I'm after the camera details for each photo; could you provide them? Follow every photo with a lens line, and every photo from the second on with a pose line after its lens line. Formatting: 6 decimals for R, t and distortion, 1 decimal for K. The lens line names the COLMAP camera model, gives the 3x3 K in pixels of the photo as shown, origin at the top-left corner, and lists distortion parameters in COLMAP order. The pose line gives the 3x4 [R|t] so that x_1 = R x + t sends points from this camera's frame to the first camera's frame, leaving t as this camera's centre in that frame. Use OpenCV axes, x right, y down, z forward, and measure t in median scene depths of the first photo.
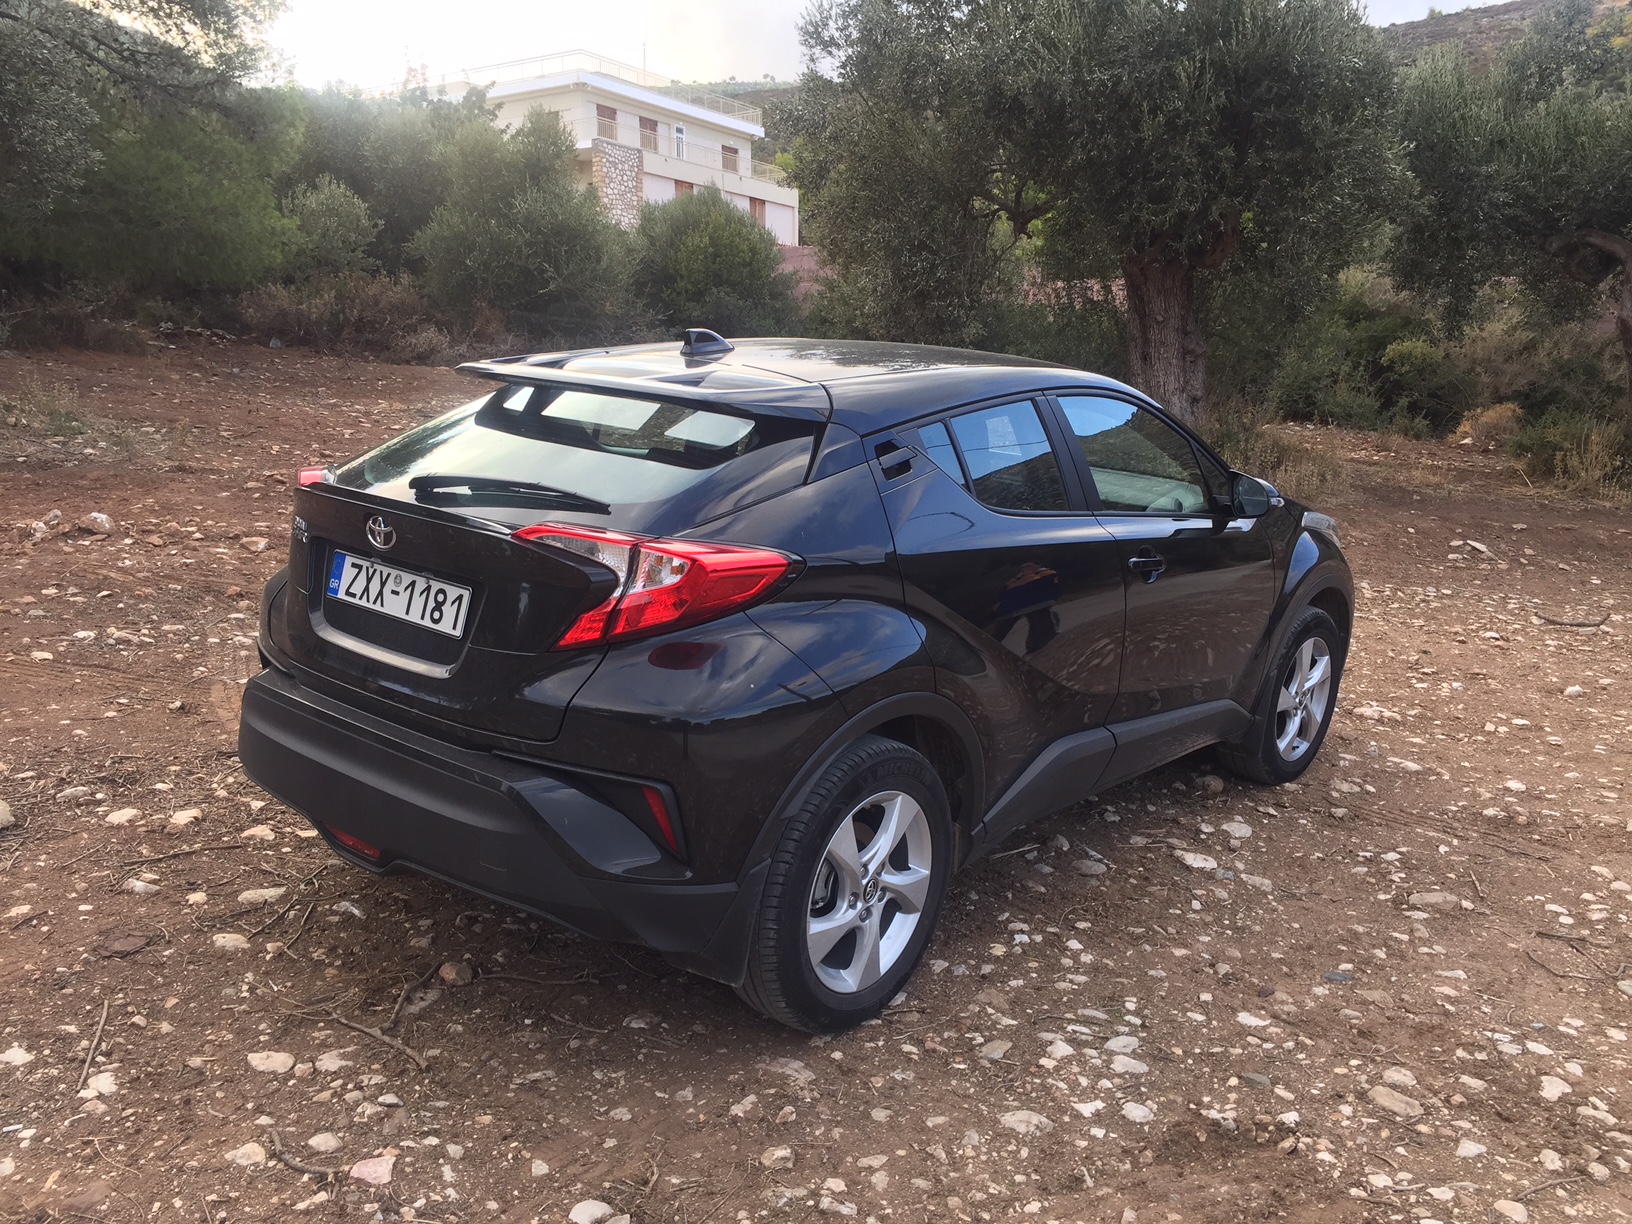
lens RADIAL K [[1384.7, 0, 810.1], [0, 1384.7, 578.9], [0, 0, 1]] dist [0.102073, -0.127507]
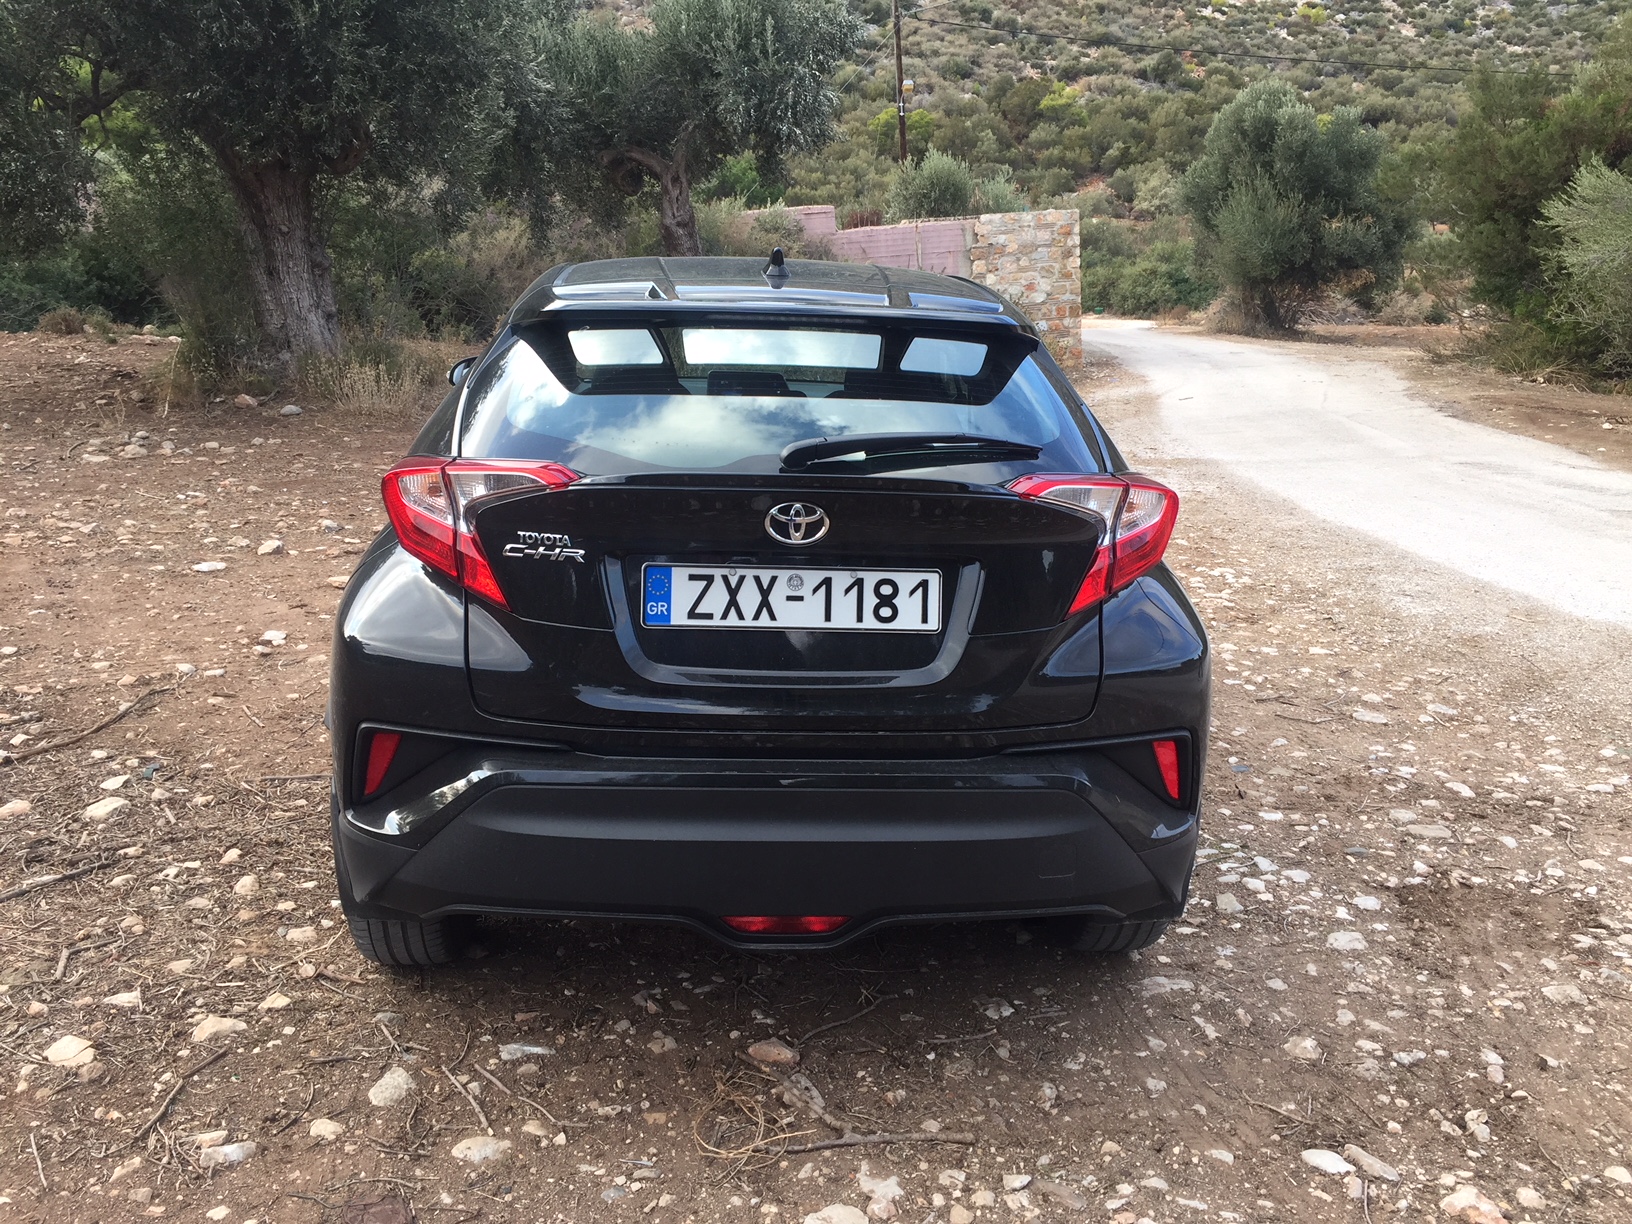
lens RADIAL K [[1384.7, 0, 810.1], [0, 1384.7, 578.9], [0, 0, 1]] dist [0.102073, -0.127507]
pose [[0.726221, -0.187048, 0.661526, -0.782593], [0.146169, 0.982283, 0.117280, -0.088373], [-0.671743, 0.011523, 0.740695, 0.409390]]
